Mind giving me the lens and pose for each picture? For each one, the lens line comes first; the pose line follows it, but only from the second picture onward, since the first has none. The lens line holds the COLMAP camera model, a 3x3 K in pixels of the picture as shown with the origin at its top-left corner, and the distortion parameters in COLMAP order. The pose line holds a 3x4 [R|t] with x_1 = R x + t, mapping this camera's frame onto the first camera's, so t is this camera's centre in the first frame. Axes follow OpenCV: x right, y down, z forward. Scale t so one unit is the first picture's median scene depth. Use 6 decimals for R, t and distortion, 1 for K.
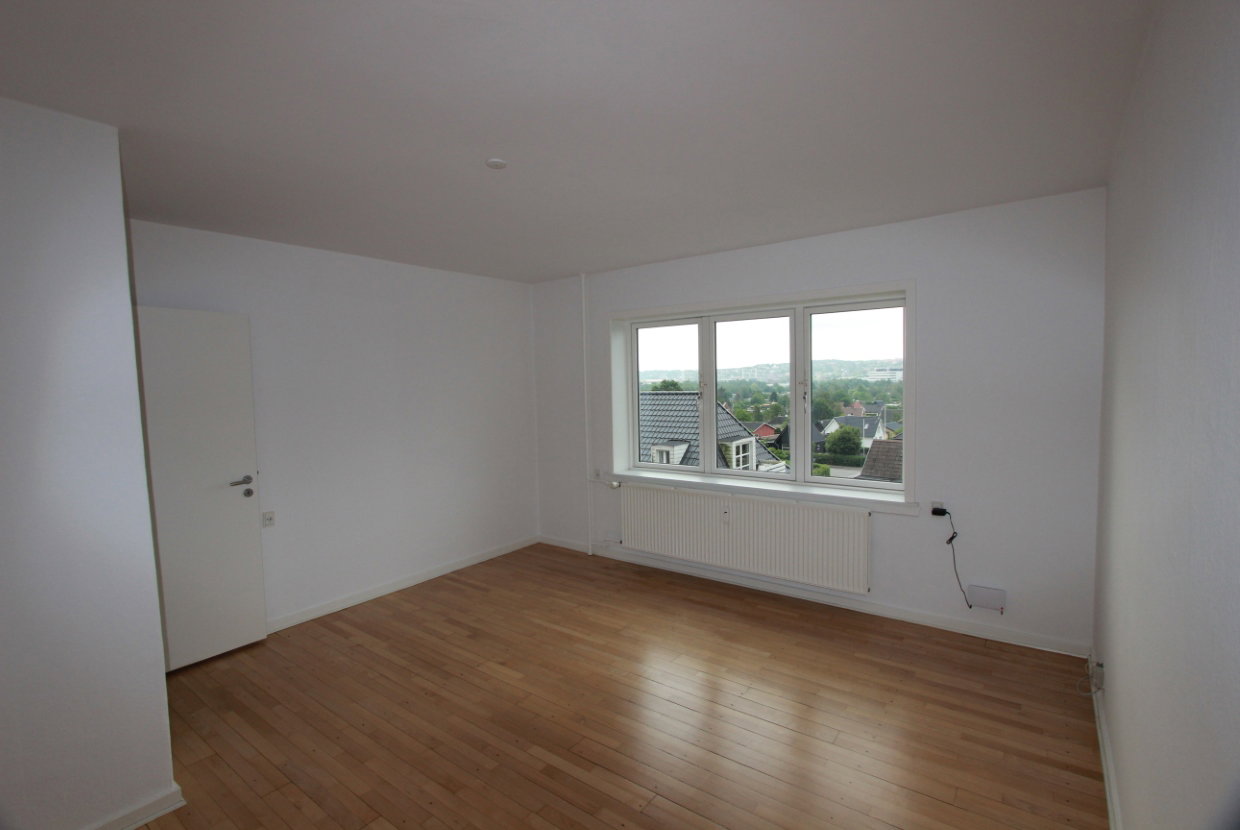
lens RADIAL K [[572.8, 0, 630.9], [0, 572.8, 422.6], [0, 0, 1]] dist [-0.006117, -0.000091]
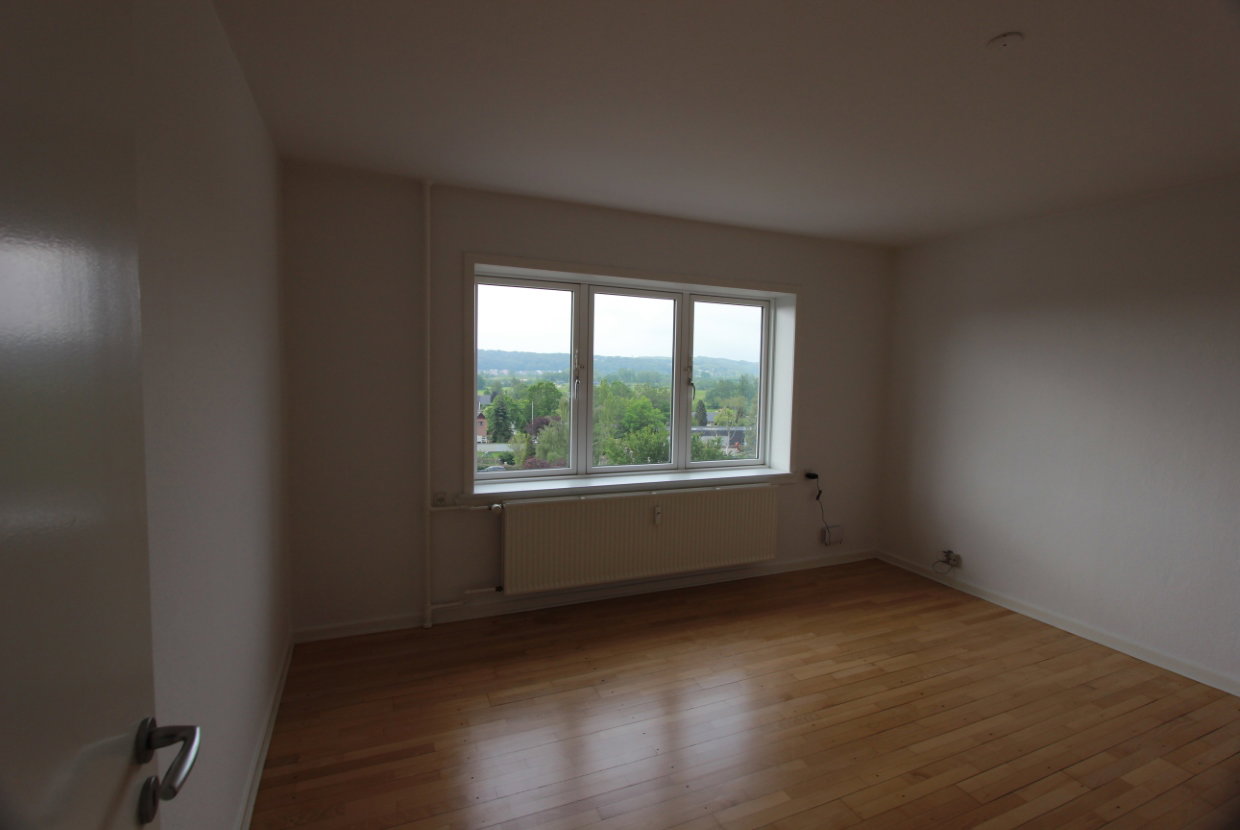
lens RADIAL K [[572.8, 0, 624.7], [0, 572.8, 413.3], [0, 0, 1]] dist [-0.006117, -0.000091]
pose [[0.496069, -0.031948, 0.867695, -0.594863], [0.030799, 0.999341, 0.019187, -0.014780], [-0.867737, 0.017206, 0.496726, 0.574858]]
